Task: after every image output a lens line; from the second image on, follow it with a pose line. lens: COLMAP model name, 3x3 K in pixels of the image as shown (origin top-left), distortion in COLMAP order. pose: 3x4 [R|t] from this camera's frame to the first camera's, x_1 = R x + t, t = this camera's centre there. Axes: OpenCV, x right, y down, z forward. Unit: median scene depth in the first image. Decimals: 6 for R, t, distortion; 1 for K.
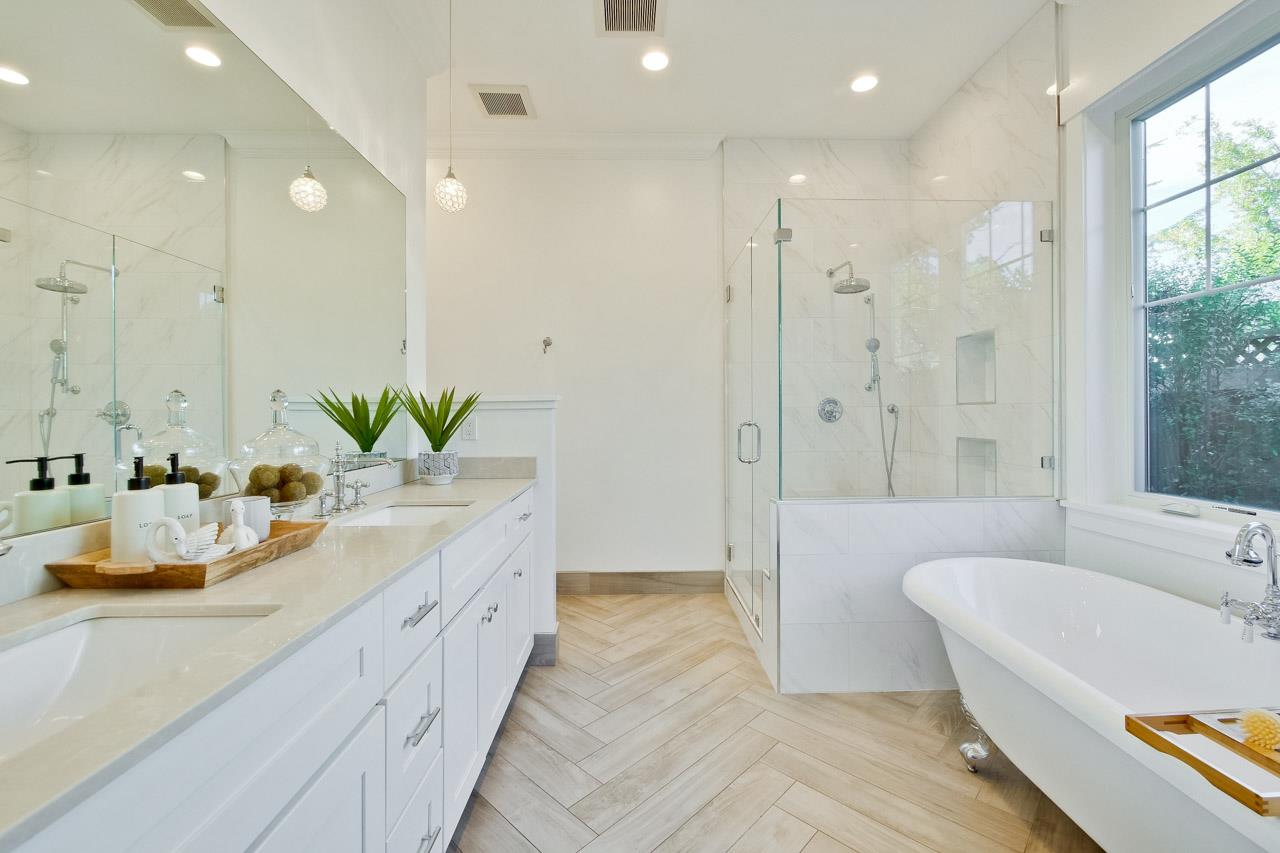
lens RADIAL K [[552.5, 0, 653.2], [0, 552.5, 417.0], [0, 0, 1]] dist [0.000813, 0.000096]
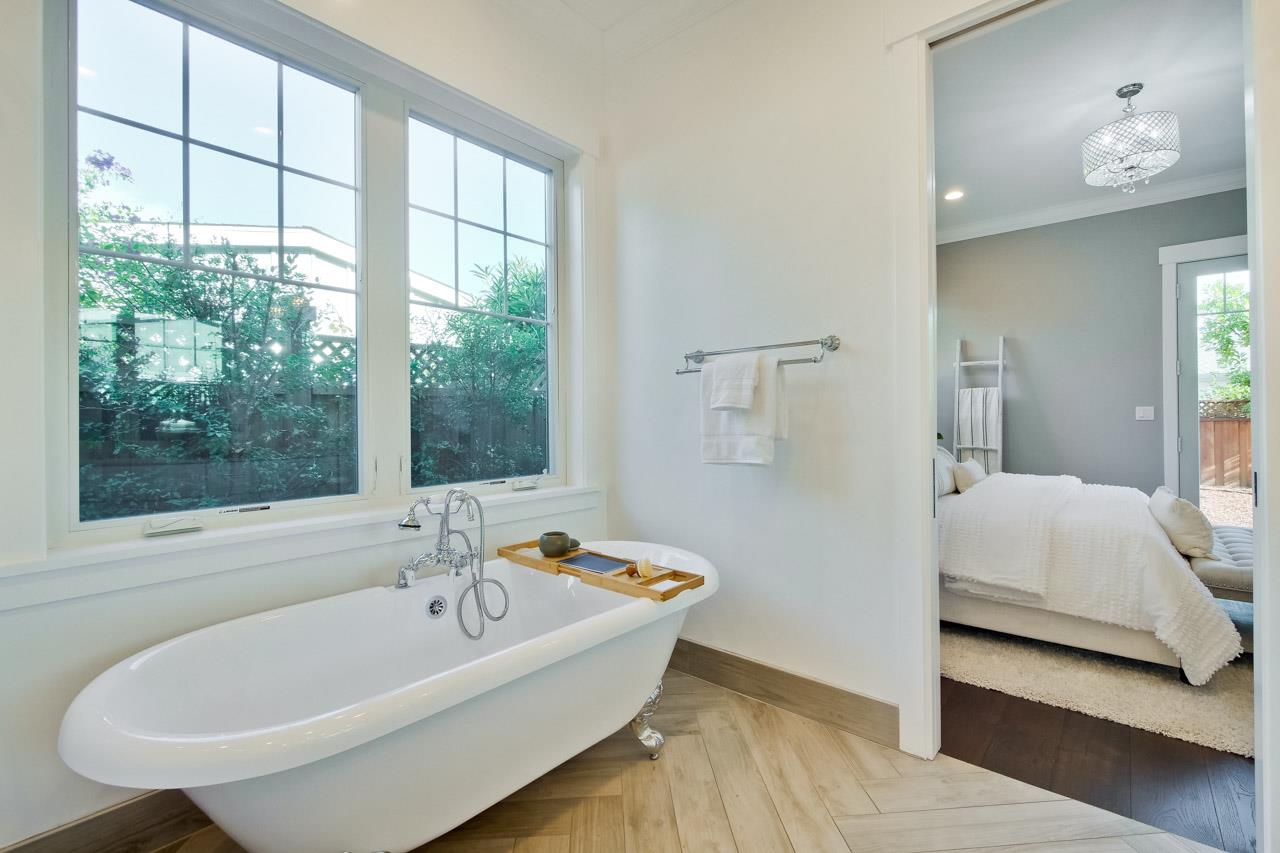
lens RADIAL K [[552.5, 0, 653.2], [0, 552.5, 417.0], [0, 0, 1]] dist [0.000813, 0.000096]
pose [[-0.738474, 0.008507, 0.674228, -0.093723], [0.010786, 0.999942, -0.000802, 0.014550], [-0.674196, 0.006680, -0.738523, 1.035882]]
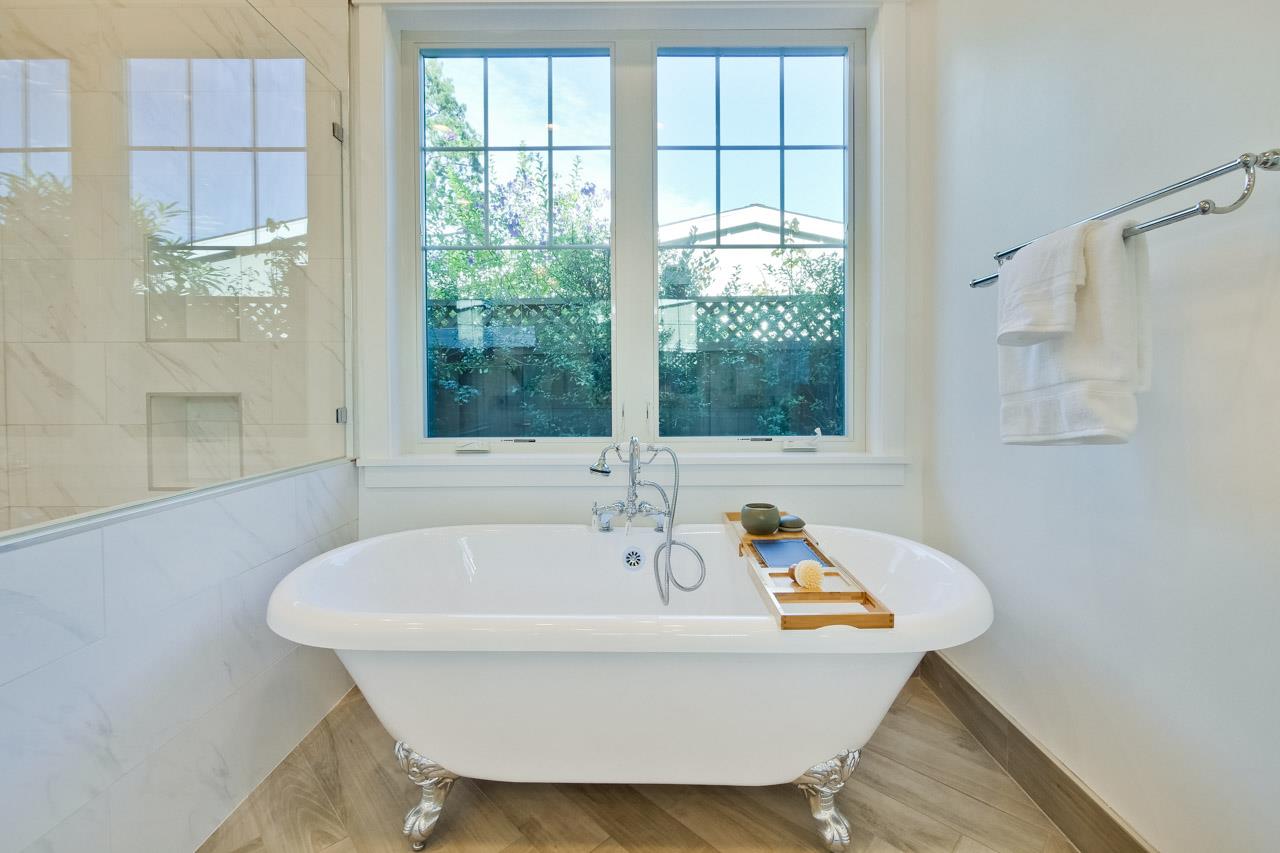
lens RADIAL K [[558.9, 0, 644.1], [0, 558.9, 396.3], [0, 0, 1]] dist [0.001170, 0.000252]
pose [[0.034911, -0.019802, 0.999194, -0.096203], [0.008413, 0.999774, 0.019520, 0.045724], [-0.999355, 0.007725, 0.035070, 0.583314]]
